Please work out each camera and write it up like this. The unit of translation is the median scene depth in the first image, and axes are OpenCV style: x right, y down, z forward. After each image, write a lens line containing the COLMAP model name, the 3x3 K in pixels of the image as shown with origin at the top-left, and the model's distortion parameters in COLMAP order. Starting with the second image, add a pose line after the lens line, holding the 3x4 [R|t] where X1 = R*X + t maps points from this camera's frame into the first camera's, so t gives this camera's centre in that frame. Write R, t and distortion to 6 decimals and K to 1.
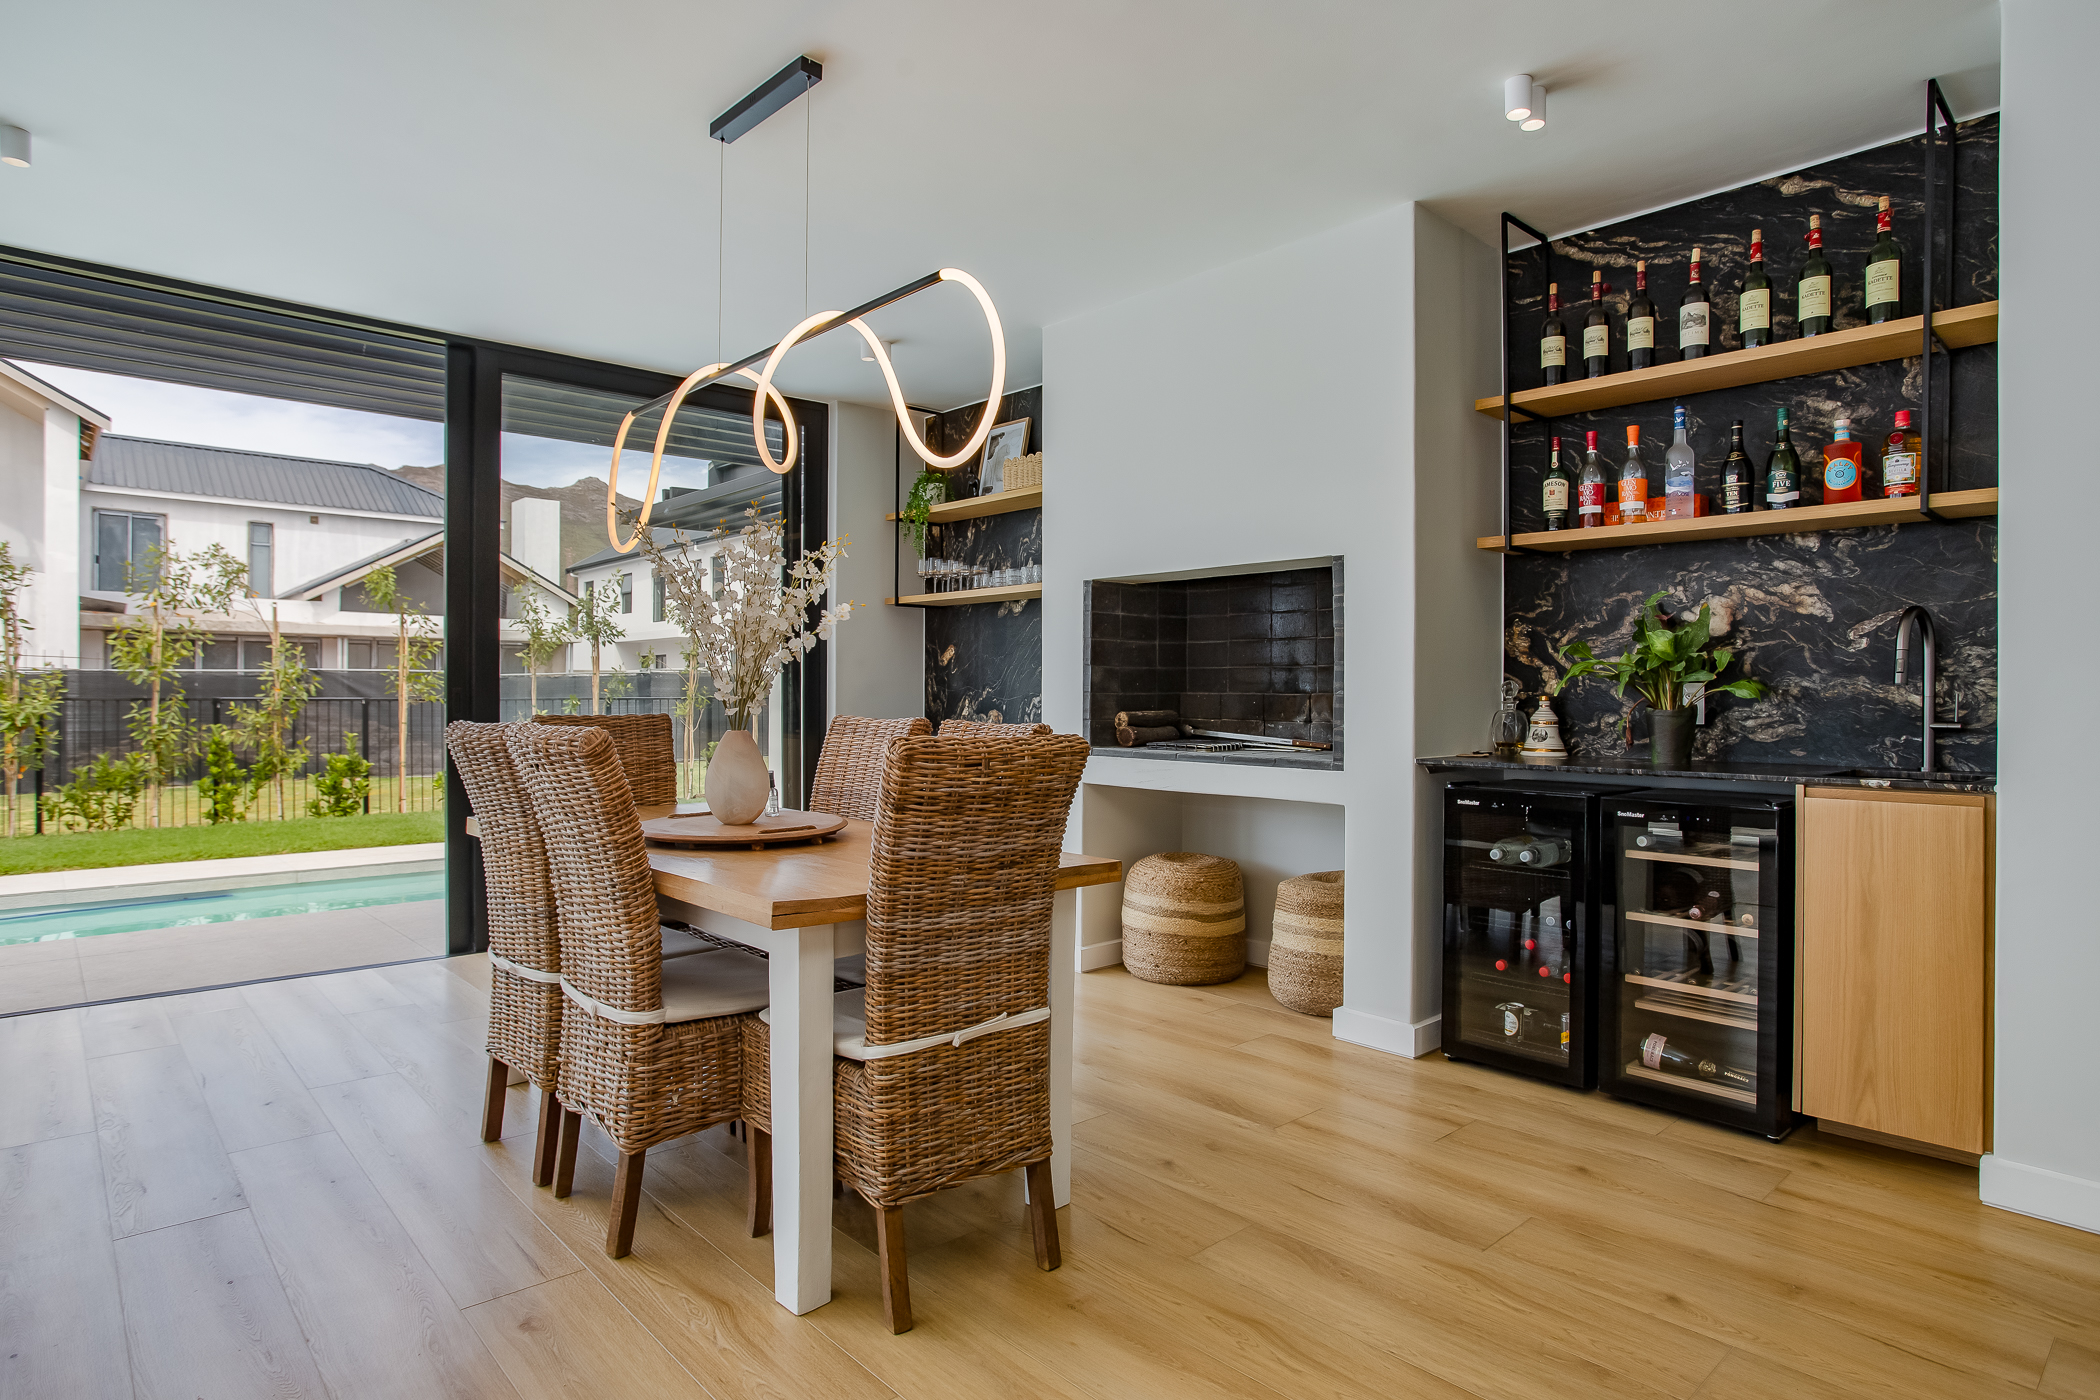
lens RADIAL K [[1134.9, 0, 1048.0], [0, 1134.9, 688.5], [0, 0, 1]] dist [-0.026456, 0.000458]
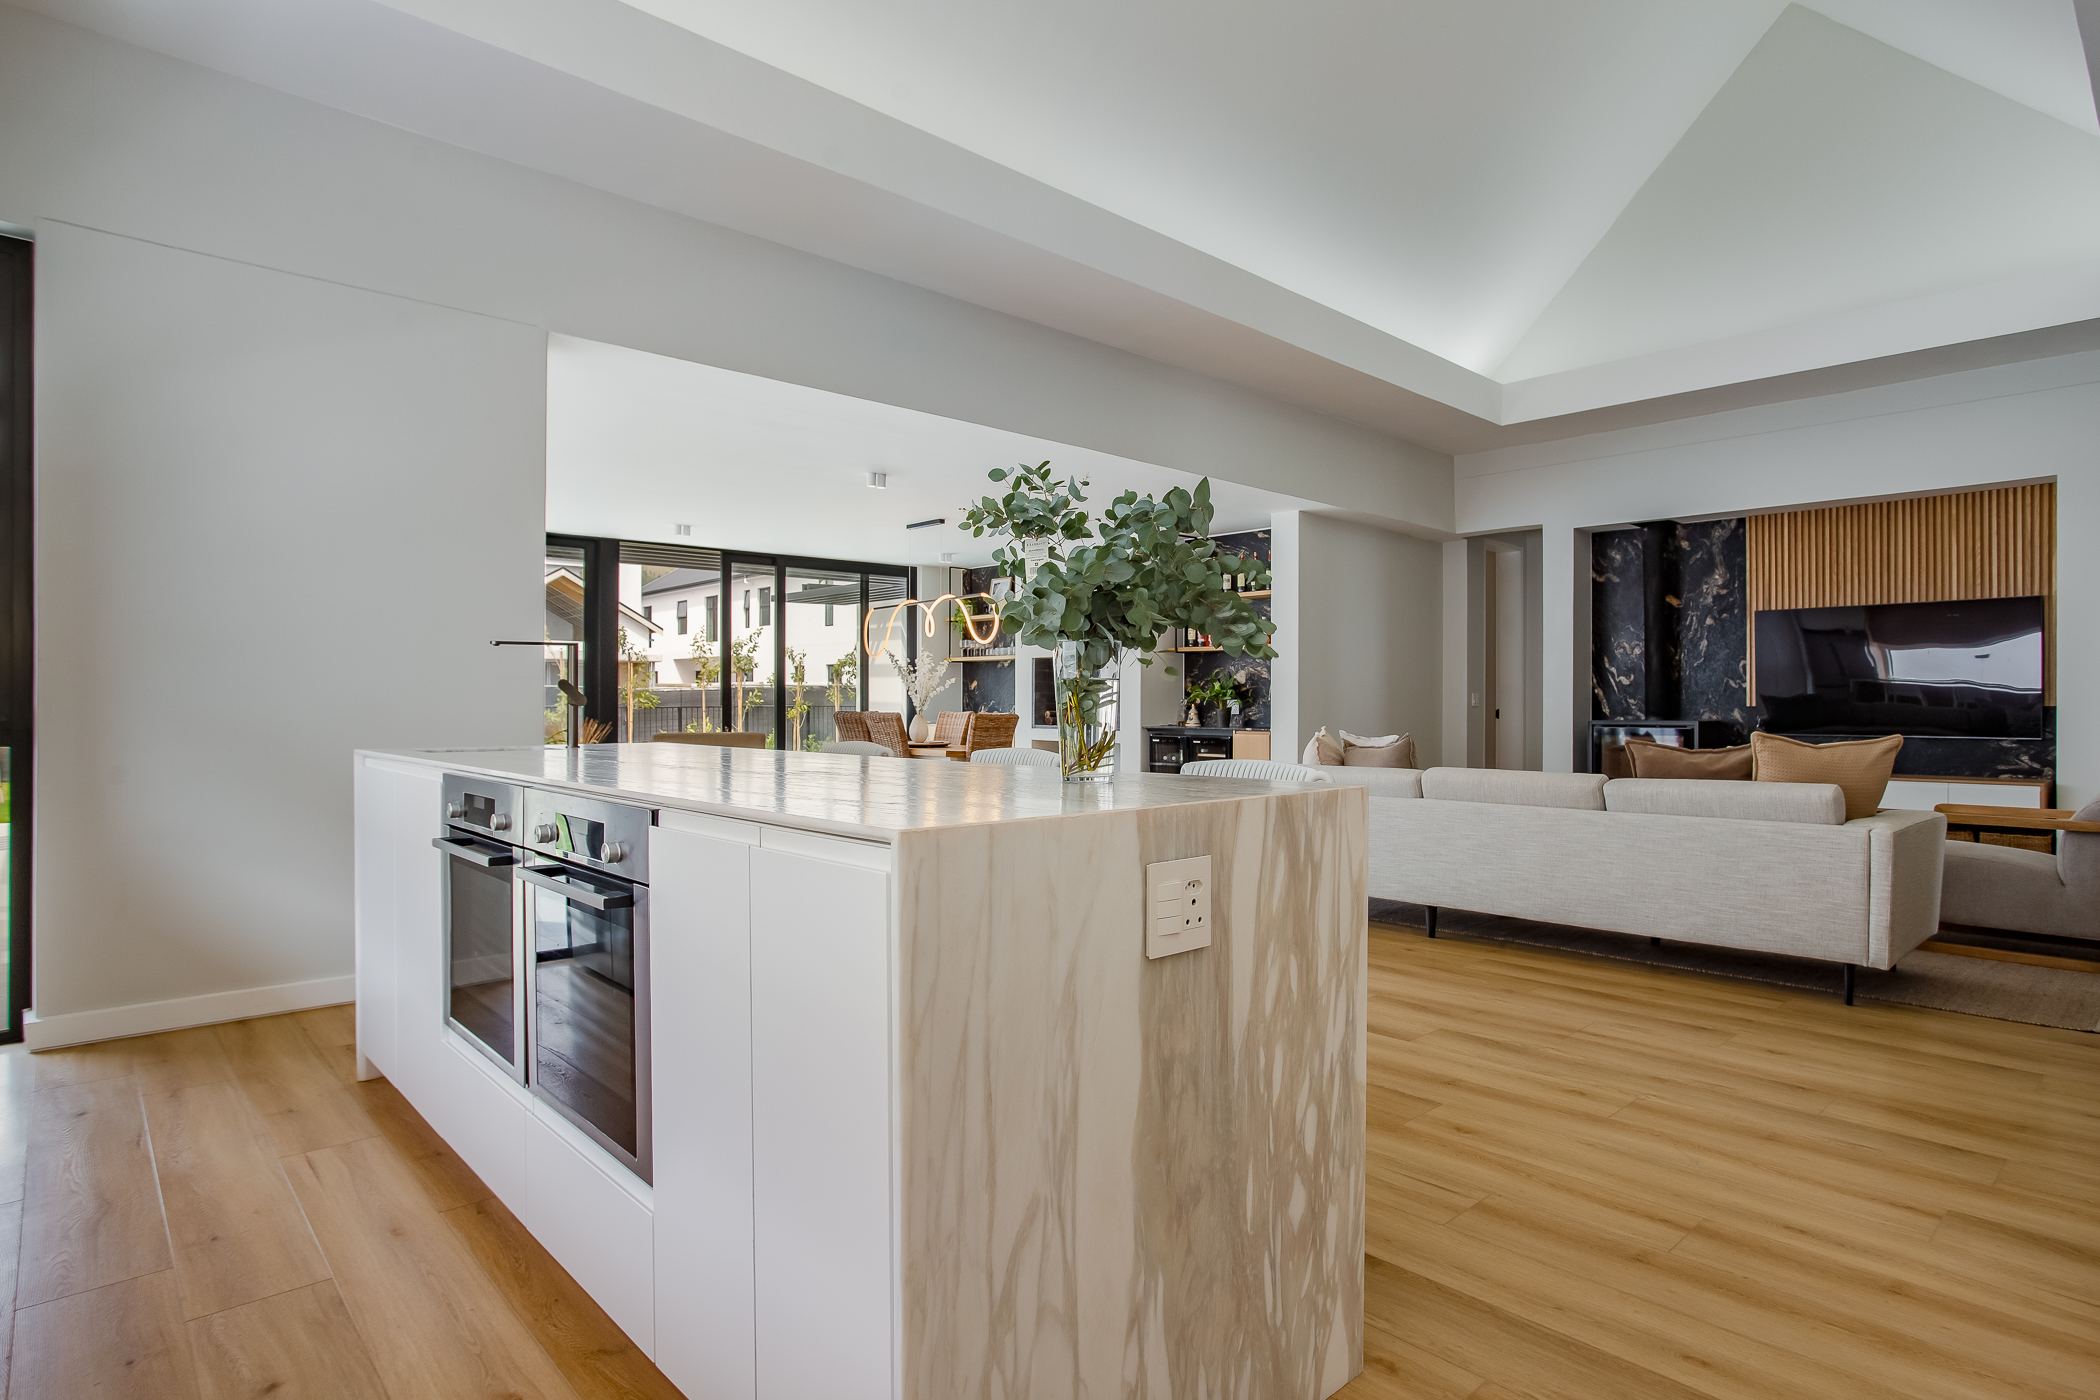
lens RADIAL K [[1084.1, 0, 1058.0], [0, 1084.1, 709.2], [0, 0, 1]] dist [-0.034570, -0.000541]
pose [[0.999894, -0.002320, 0.014363, 0.042901], [0.002134, 0.999914, 0.012978, -0.011111], [-0.014392, -0.012946, 0.999813, -1.099408]]
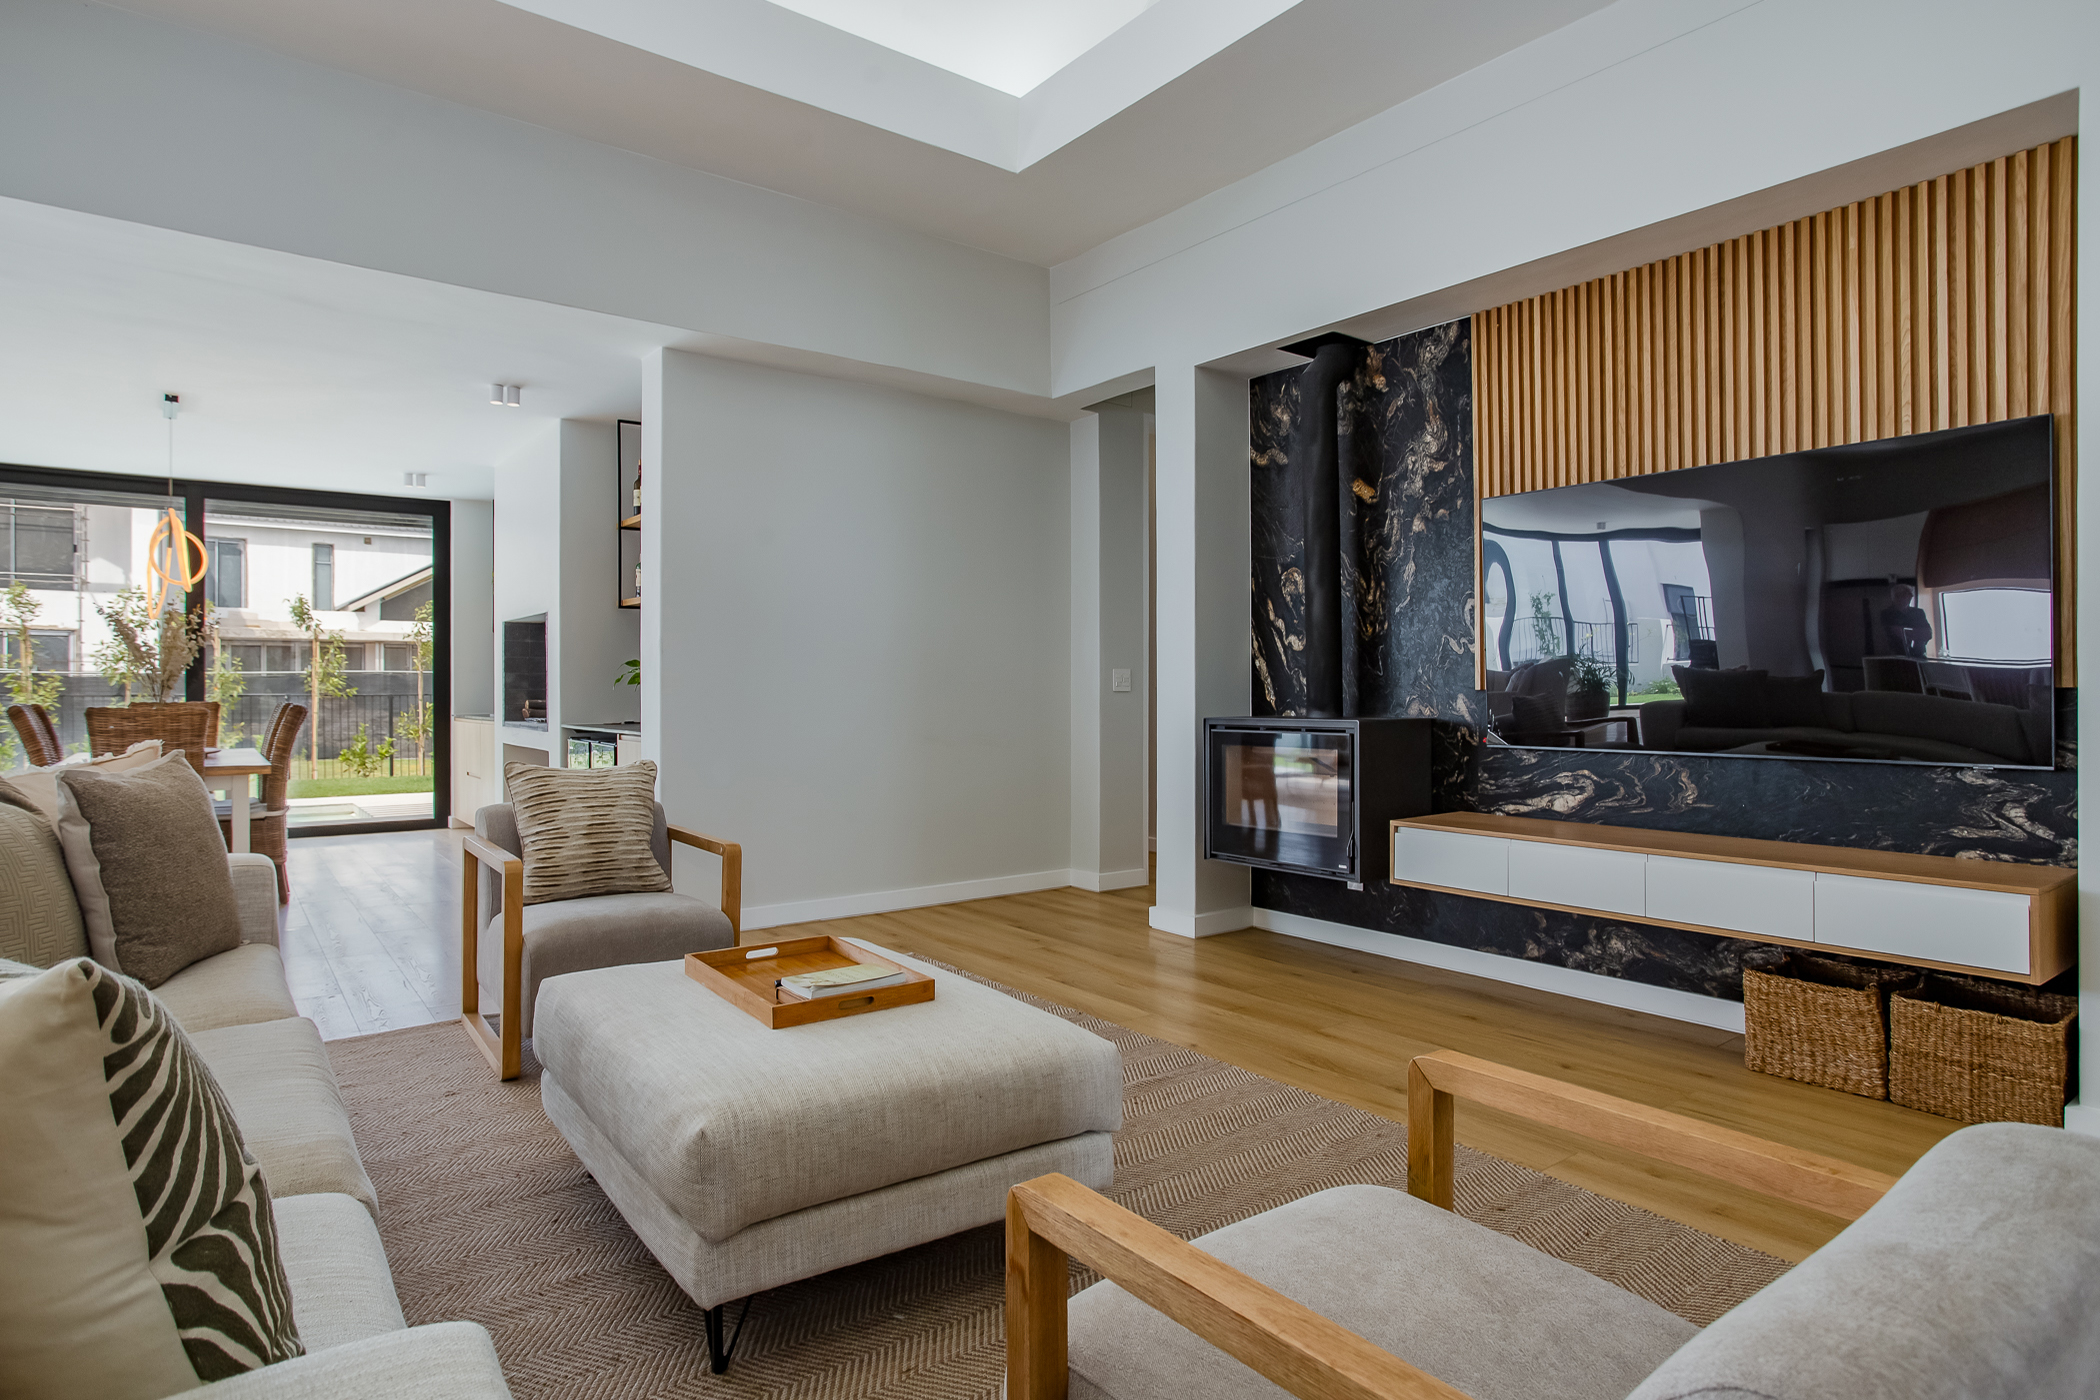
lens RADIAL K [[1134.9, 0, 1048.0], [0, 1134.9, 688.5], [0, 0, 1]] dist [-0.026456, 0.000458]
pose [[0.995550, -0.004547, -0.094124, 0.786048], [0.004983, 0.999978, 0.004396, 0.000266], [0.094102, -0.004846, 0.995551, -0.454643]]
